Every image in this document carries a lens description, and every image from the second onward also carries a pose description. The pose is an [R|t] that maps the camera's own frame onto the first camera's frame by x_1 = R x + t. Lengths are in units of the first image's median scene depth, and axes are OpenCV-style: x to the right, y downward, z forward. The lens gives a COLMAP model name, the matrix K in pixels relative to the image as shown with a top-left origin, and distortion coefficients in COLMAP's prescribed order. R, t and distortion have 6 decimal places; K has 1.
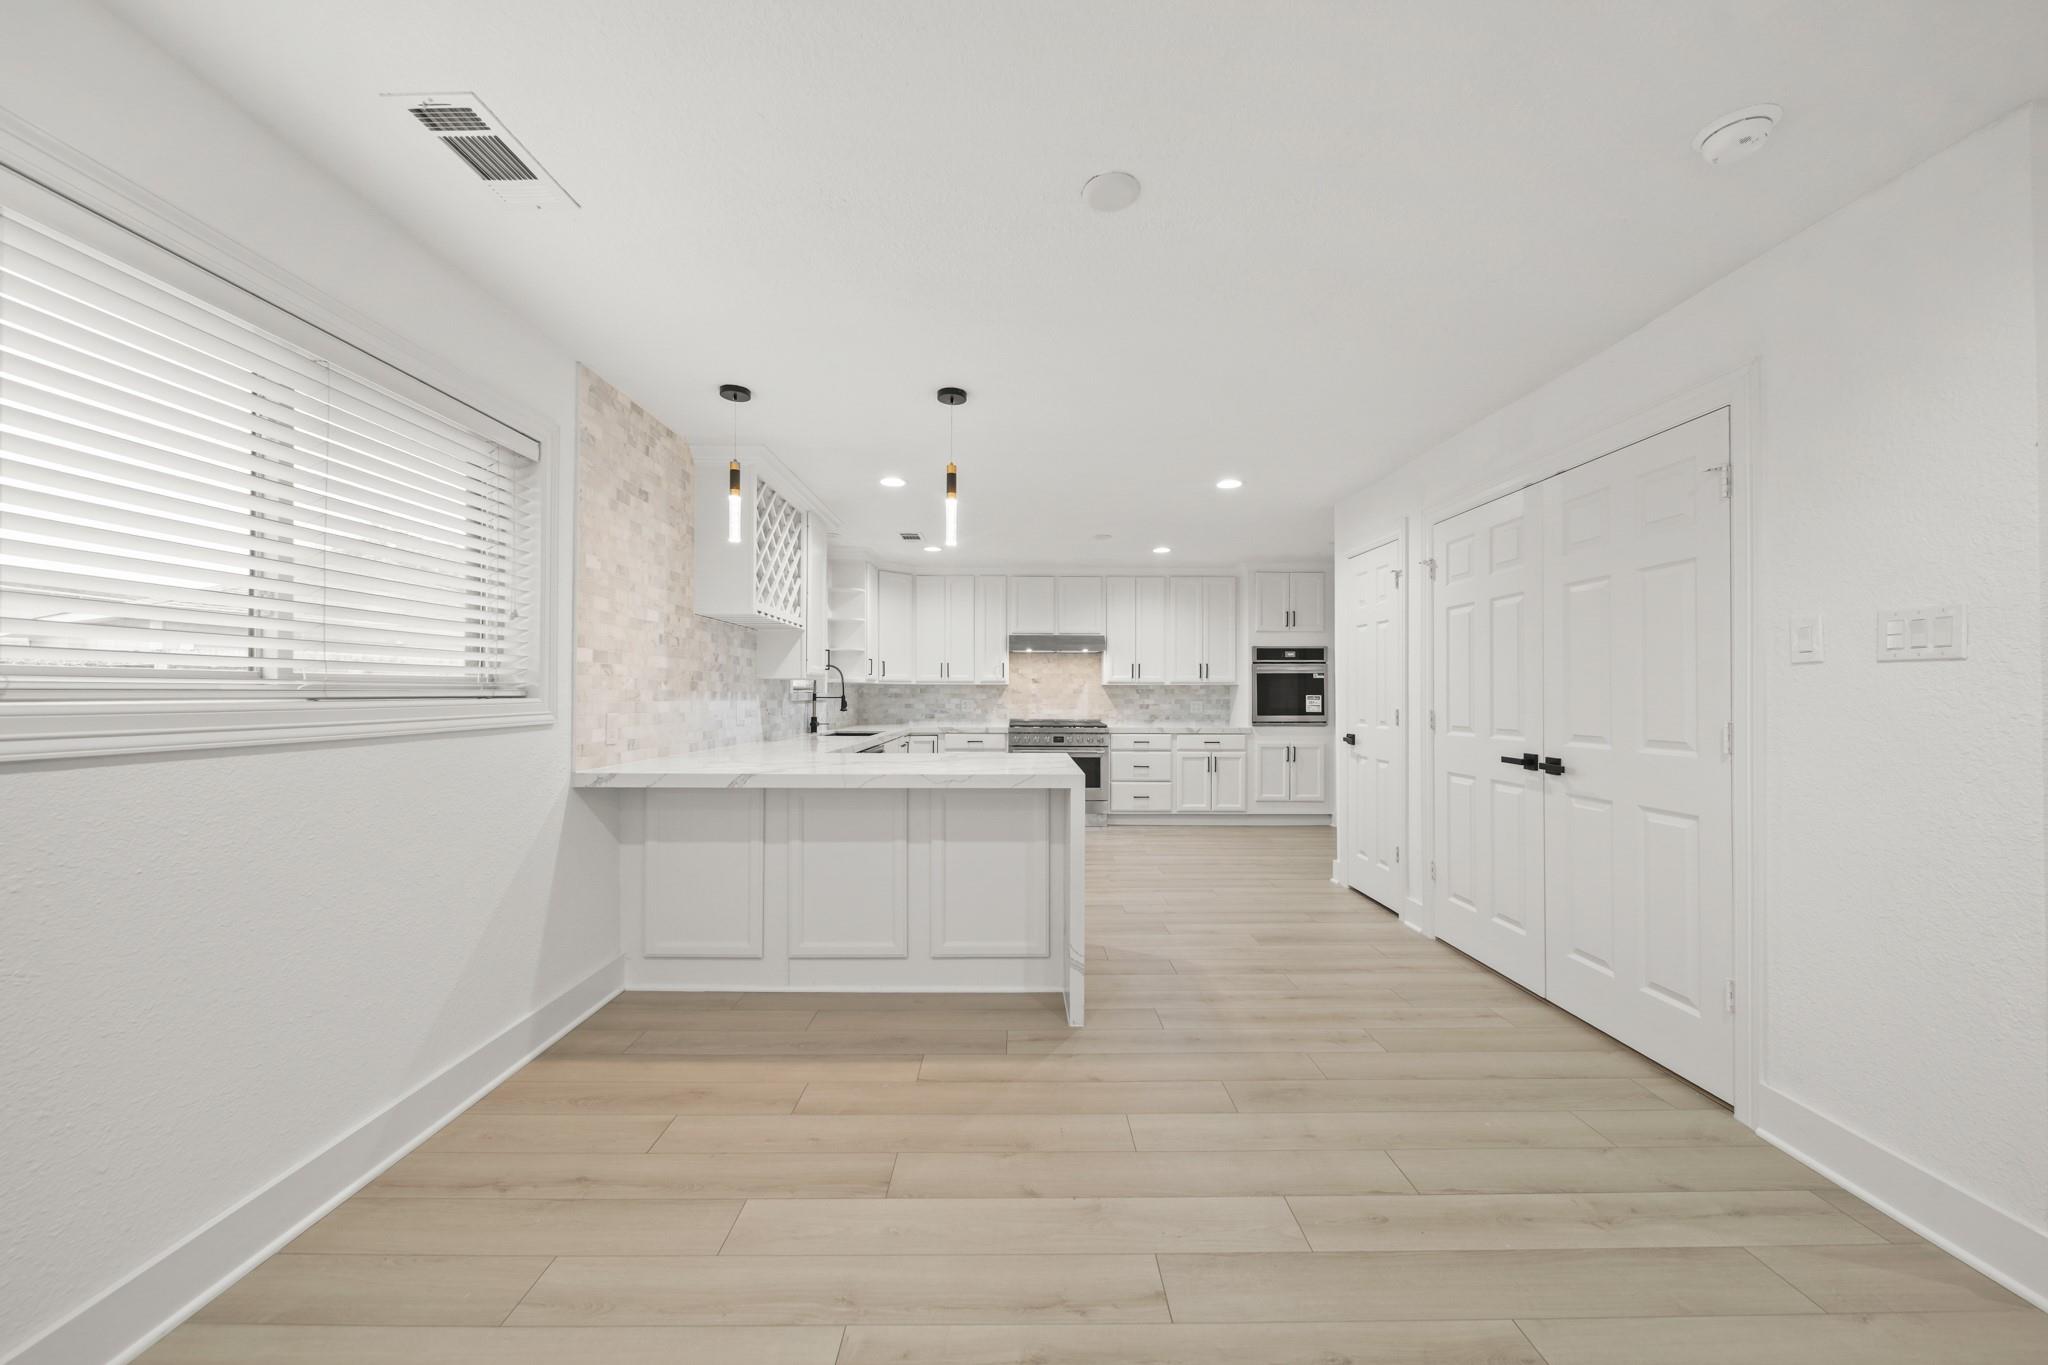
lens RADIAL K [[753.7, 0, 1028.1], [0, 753.7, 694.8], [0, 0, 1]] dist [0.000513, -0.000064]
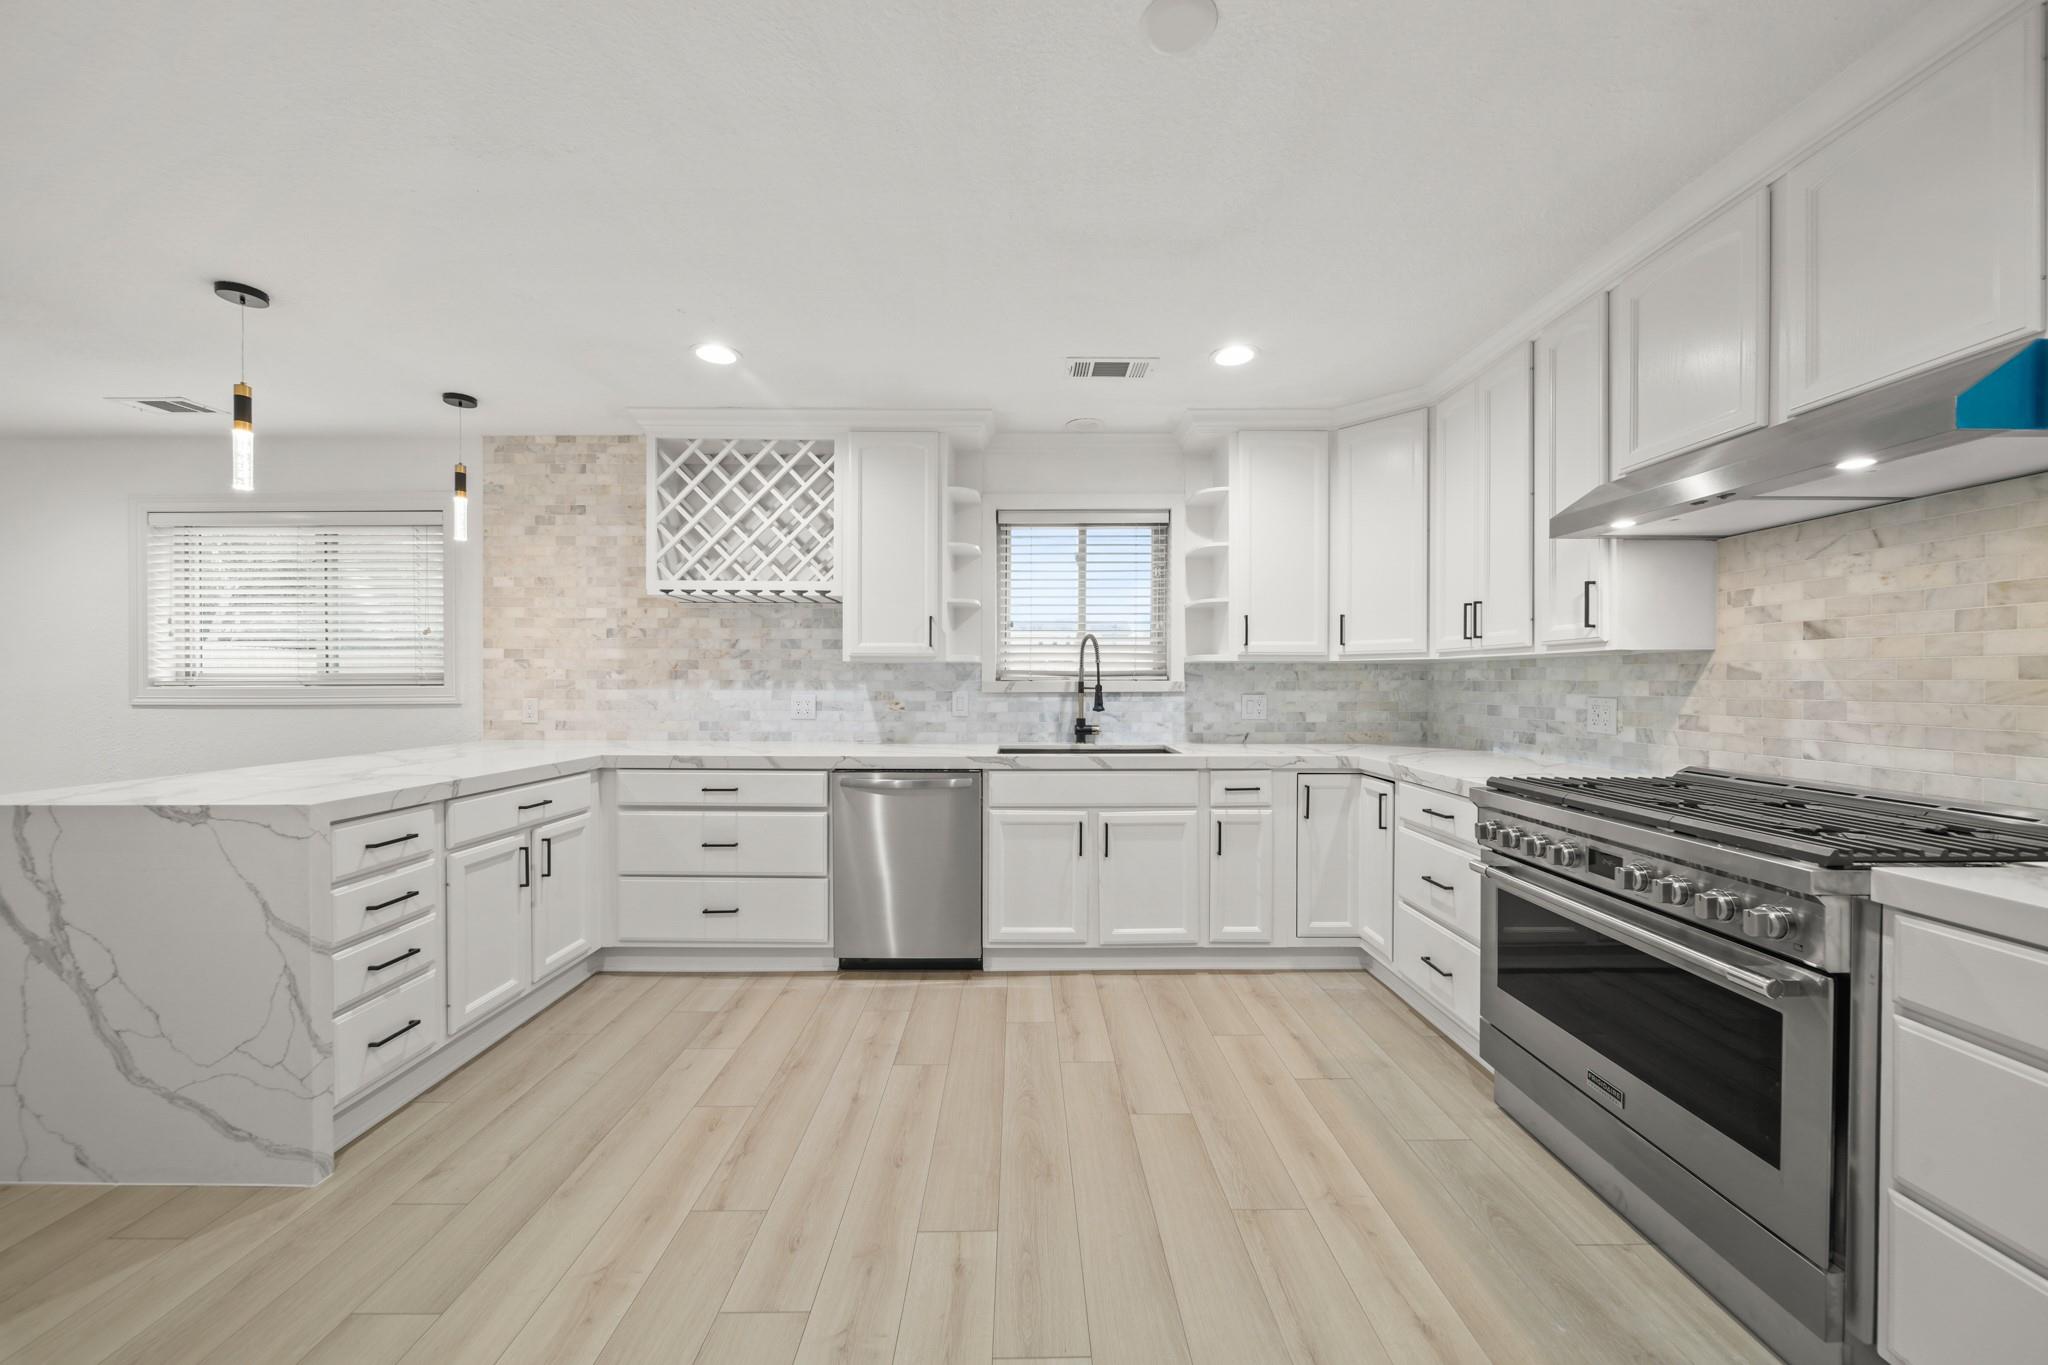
lens RADIAL K [[732.4, 0, 1025.5], [0, 732.4, 688.2], [0, 0, 1]] dist [0.001024, -0.000018]
pose [[-0.016163, 0.008156, -0.999836, 0.280666], [-0.000159, 0.999967, 0.008159, -0.000961], [0.999869, 0.000291, -0.016161, 0.798621]]
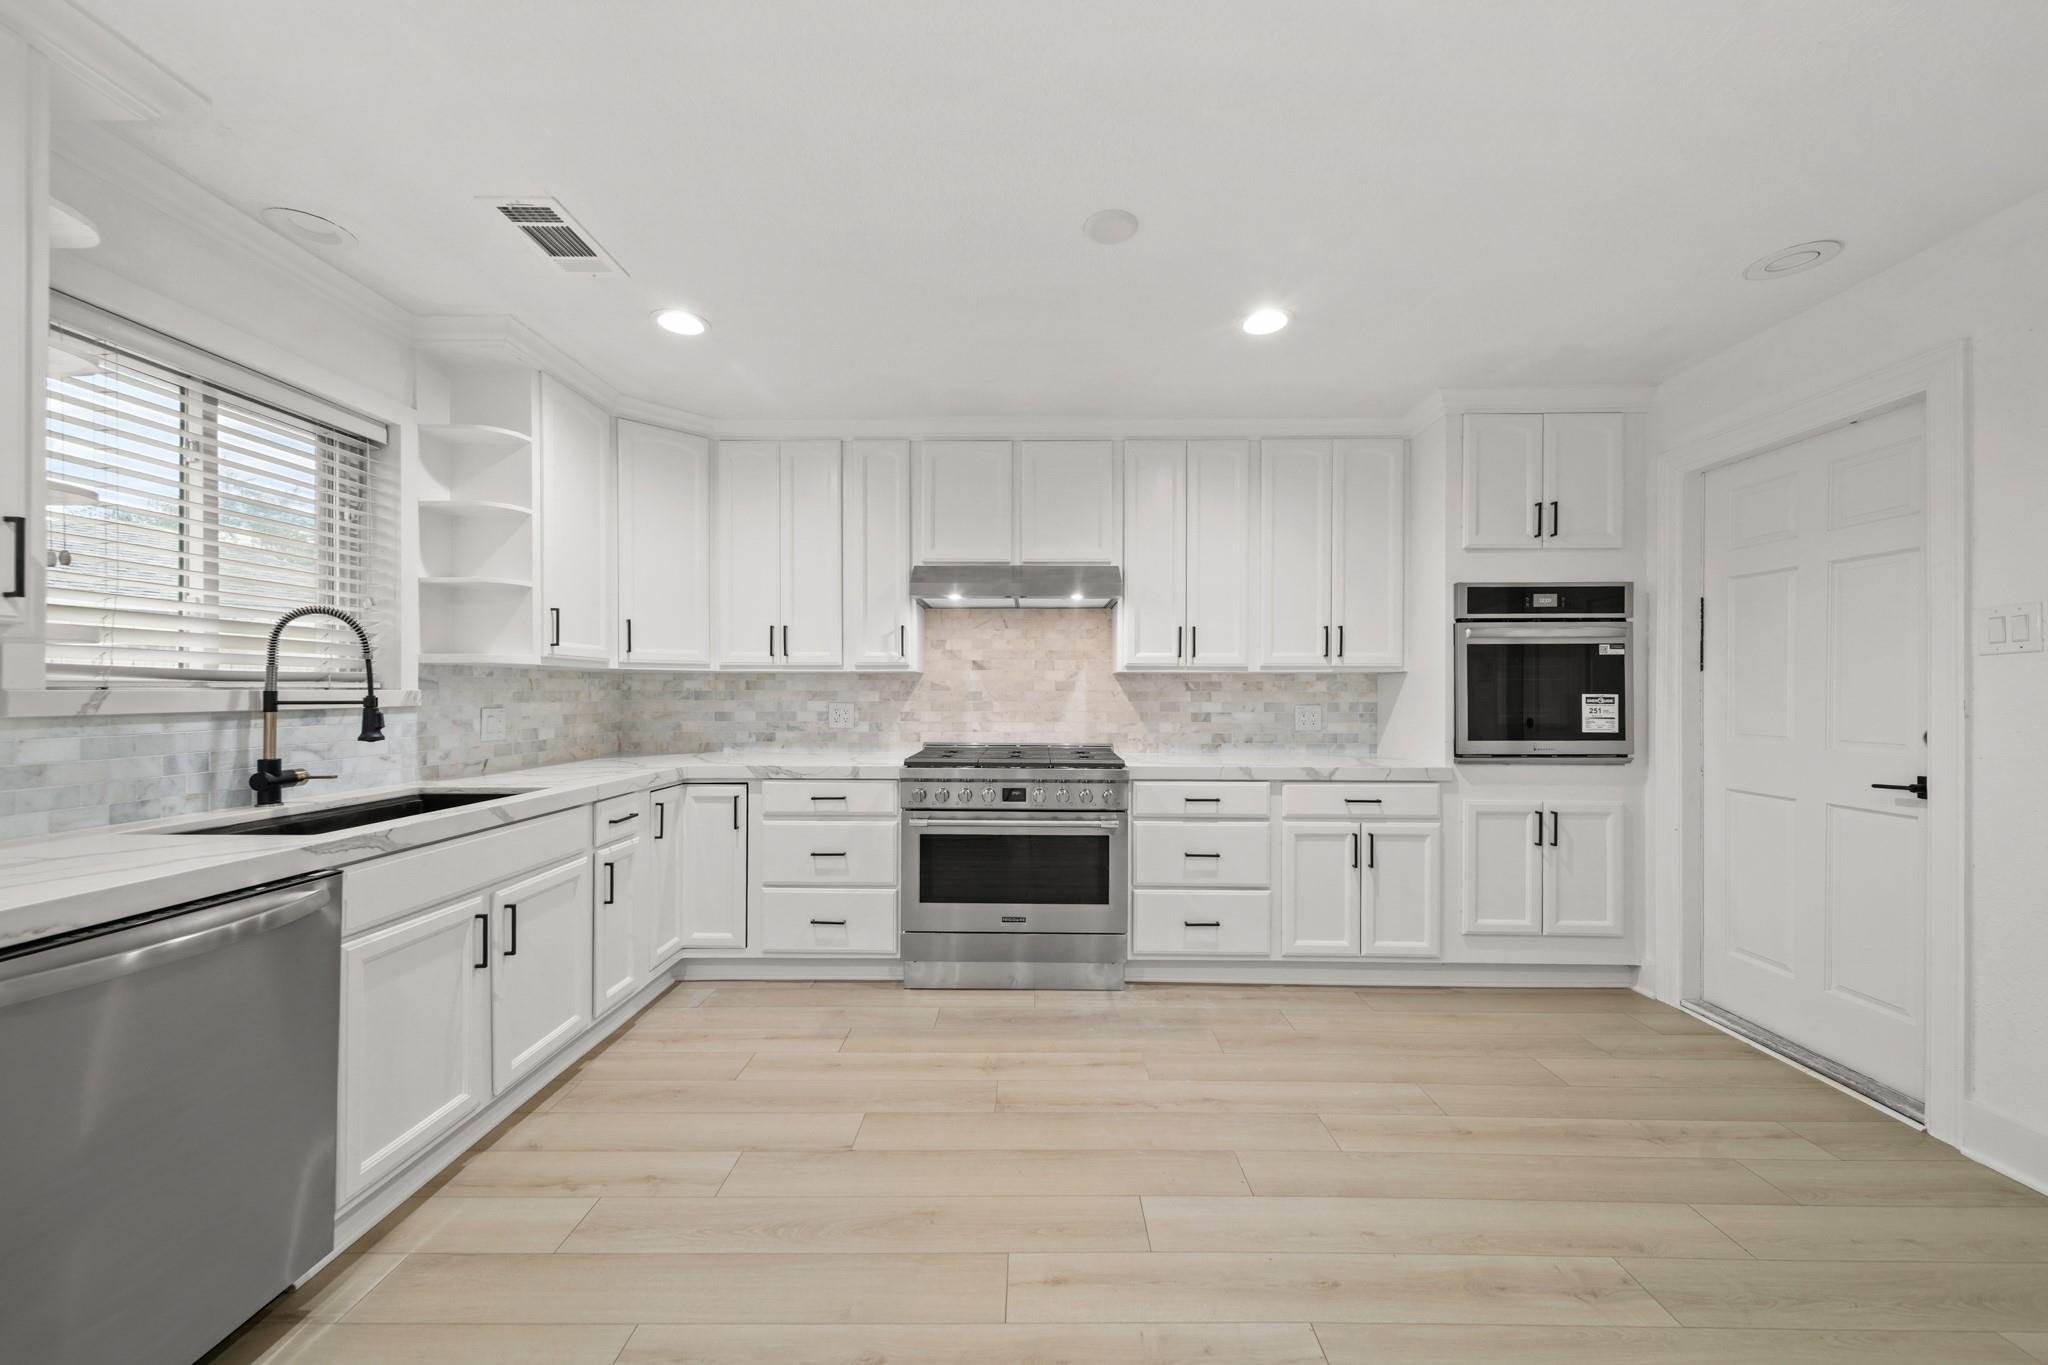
lens RADIAL K [[753.7, 0, 1028.1], [0, 753.7, 694.8], [0, 0, 1]] dist [0.000513, -0.000064]
pose [[0.999783, -0.000560, -0.020835, 0.056458], [0.000624, 0.999995, 0.003106, -0.000601], [0.020834, -0.003119, 0.999778, 0.548315]]
